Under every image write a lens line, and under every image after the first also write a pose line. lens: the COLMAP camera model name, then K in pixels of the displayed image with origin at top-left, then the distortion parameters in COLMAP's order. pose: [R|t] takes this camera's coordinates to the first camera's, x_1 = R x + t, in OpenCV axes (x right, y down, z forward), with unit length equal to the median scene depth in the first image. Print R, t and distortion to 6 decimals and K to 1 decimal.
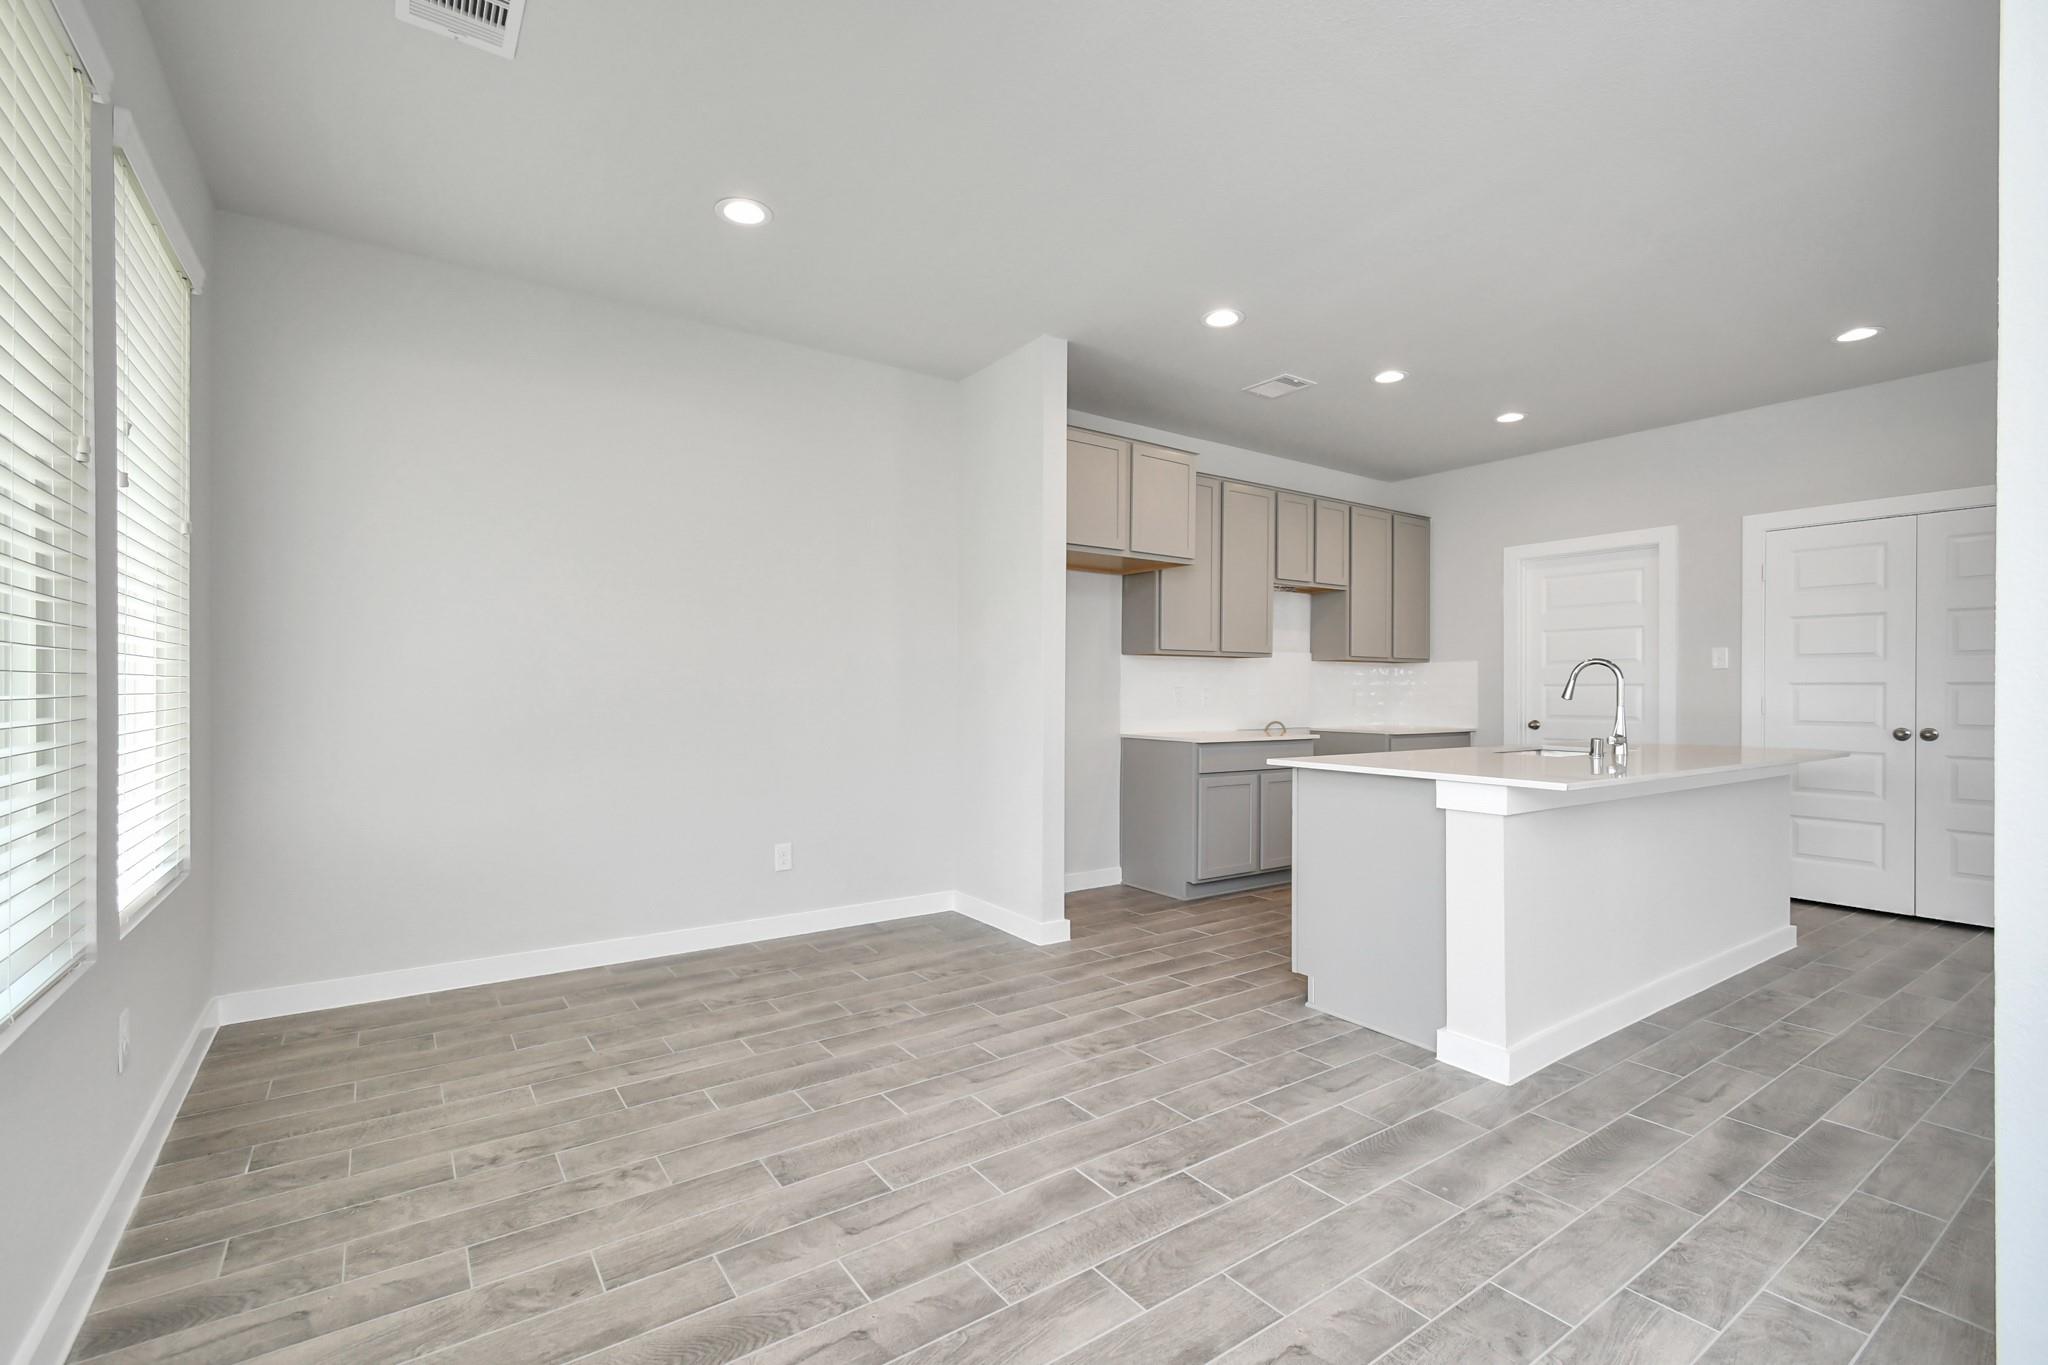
lens RADIAL K [[904.4, 0, 1017.0], [0, 904.4, 689.6], [0, 0, 1]] dist [0.009855, -0.005198]
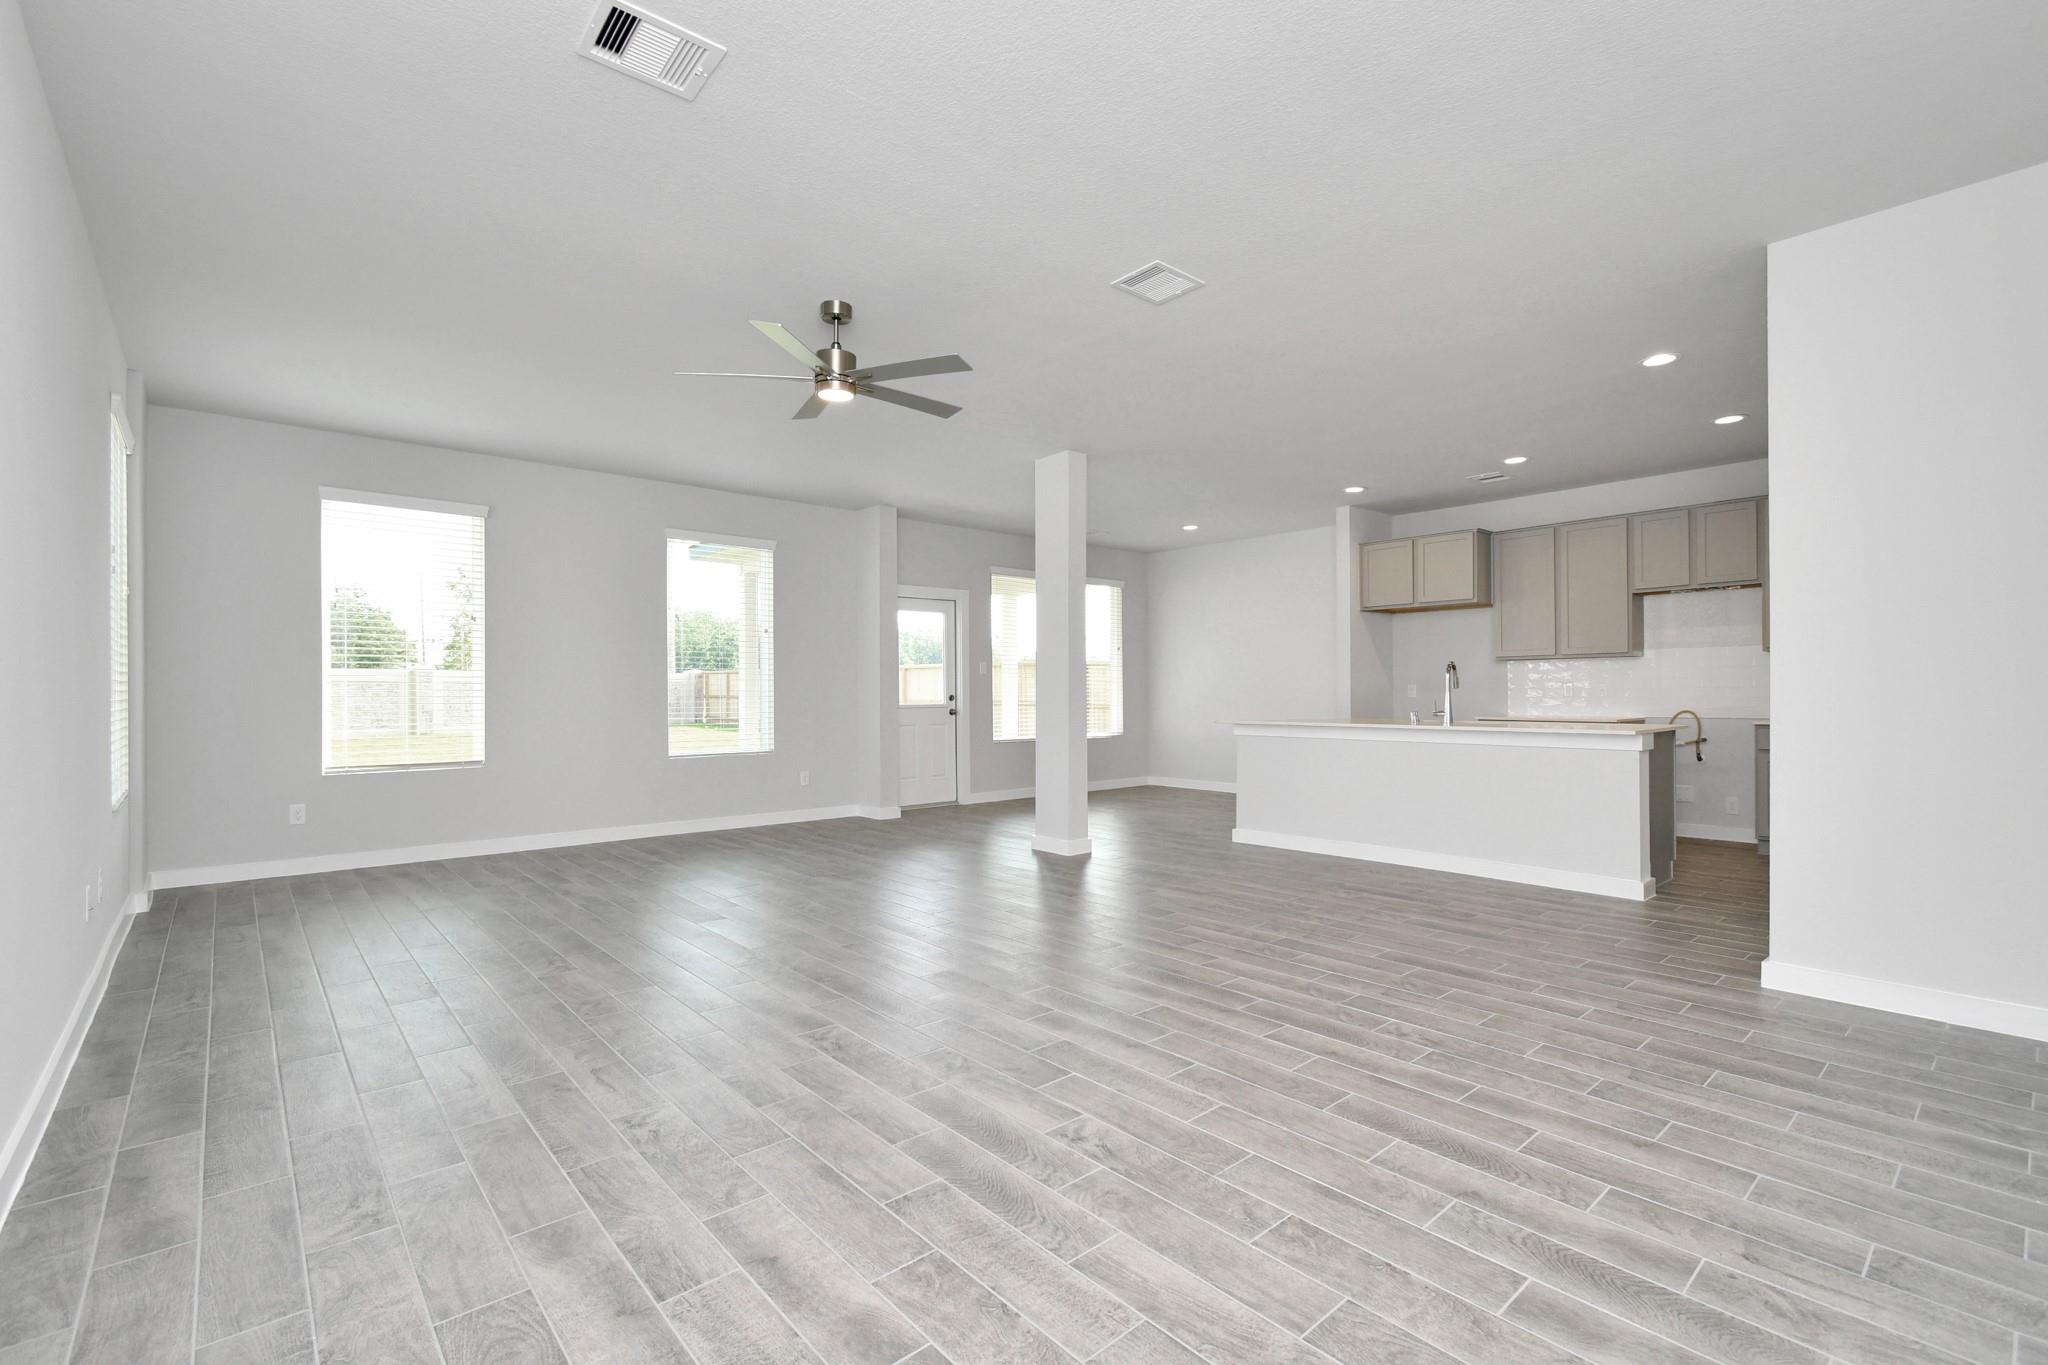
lens RADIAL K [[904.4, 0, 1016.7], [0, 904.4, 689.7], [0, 0, 1]] dist [0.009855, -0.005198]
pose [[0.098453, -0.009397, -0.995097, 2.224911], [0.002138, 0.999955, -0.009231, 0.026365], [0.995139, -0.001219, 0.098469, 0.111226]]
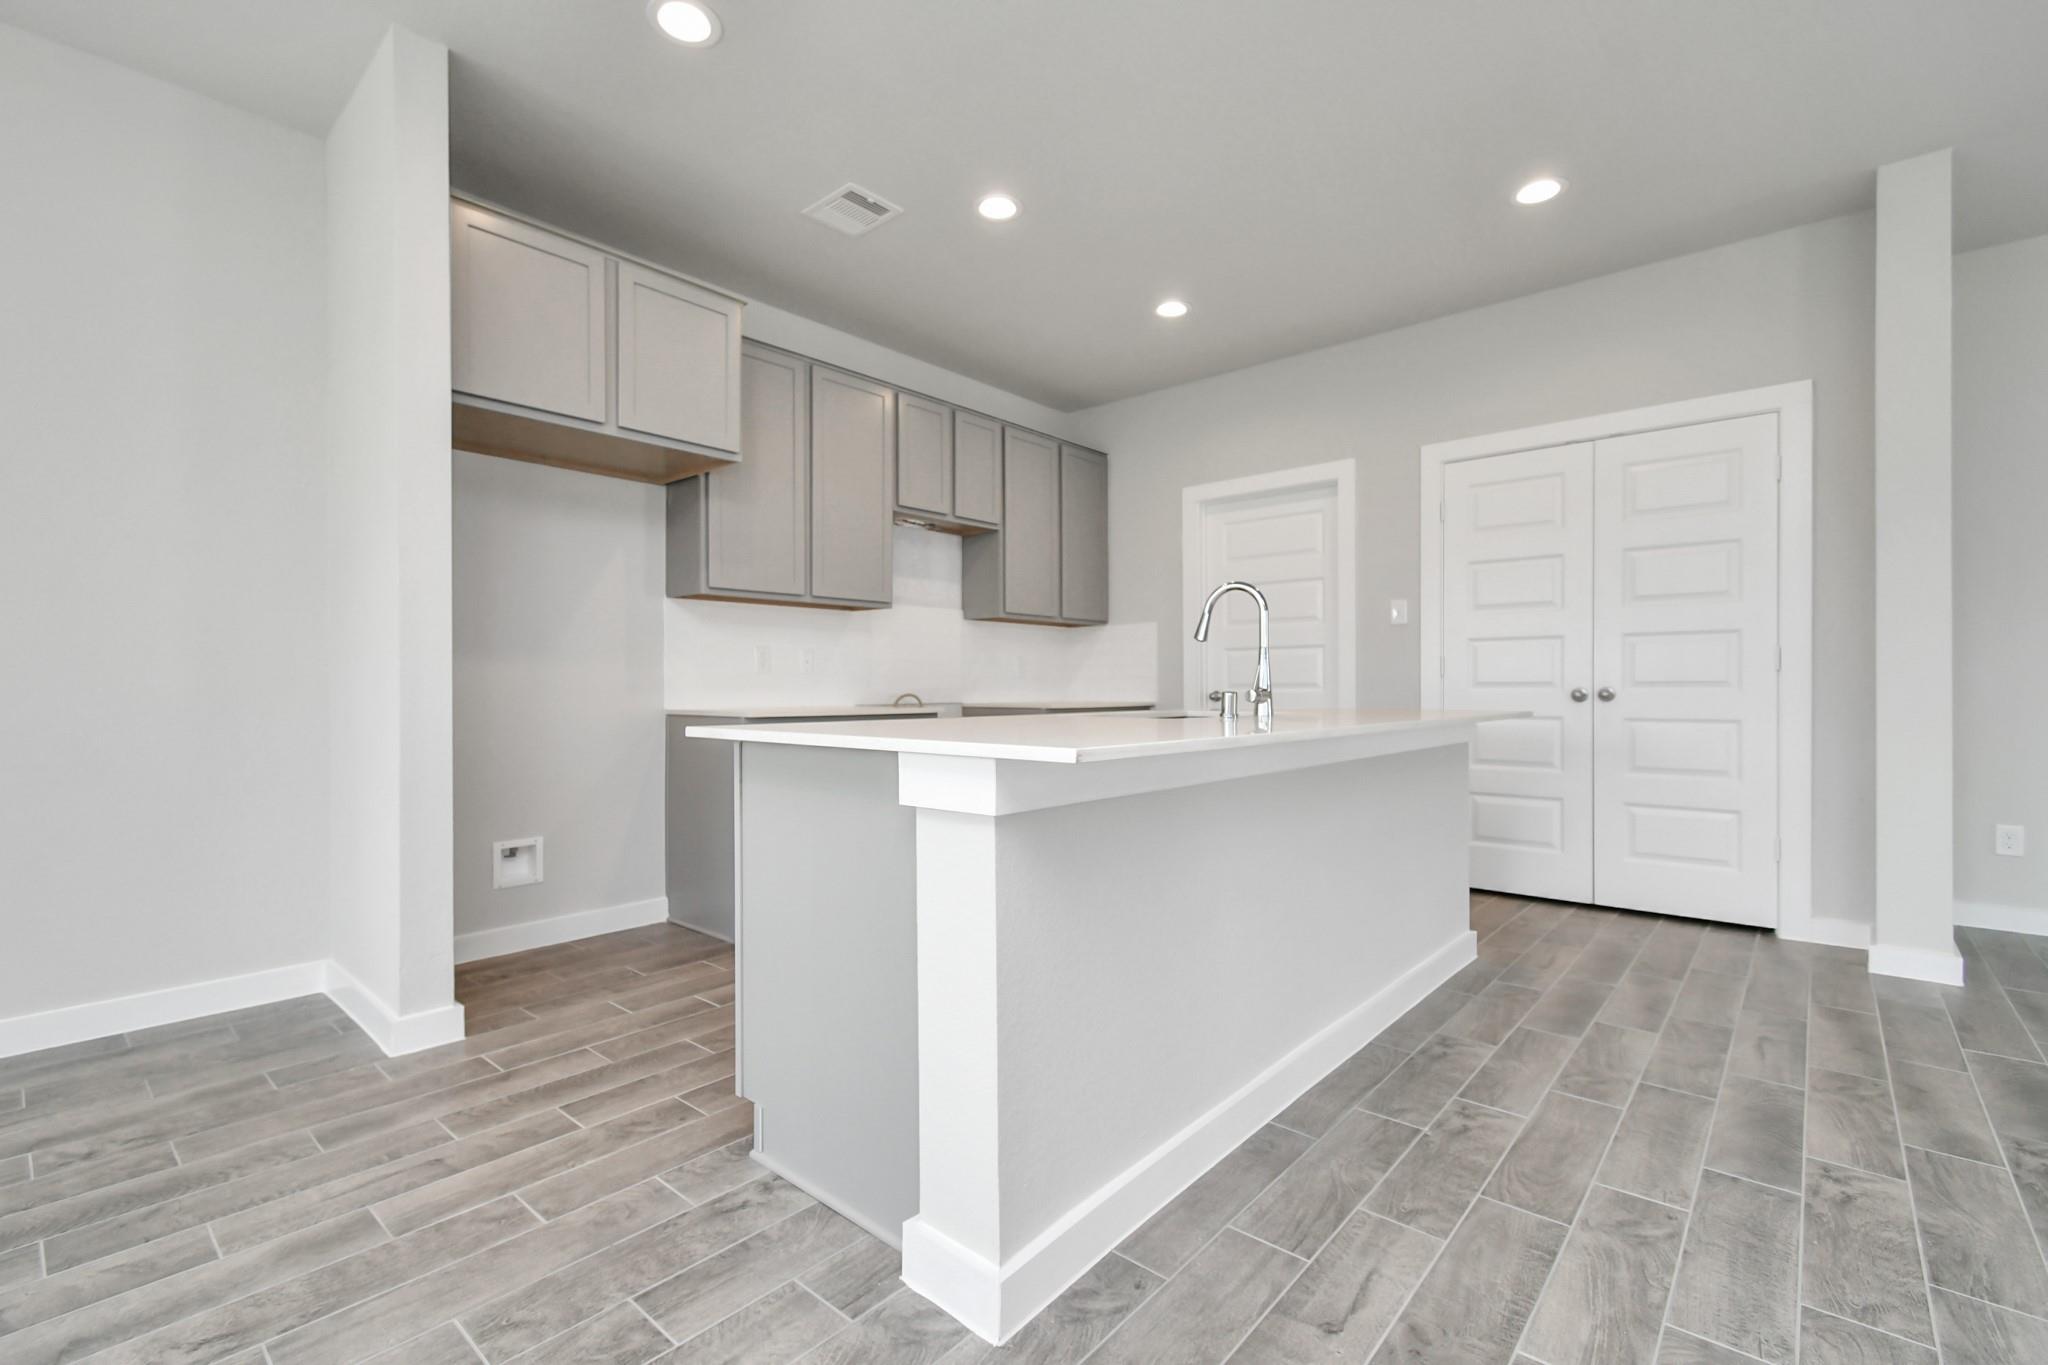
lens RADIAL K [[904.4, 0, 1013.5], [0, 904.4, 691.5], [0, 0, 1]] dist [0.009855, -0.005198]
pose [[0.971979, -0.007915, 0.234936, 0.321207], [0.006807, 0.999962, 0.005527, 0.049014], [-0.234971, -0.003772, 0.971995, 0.373229]]
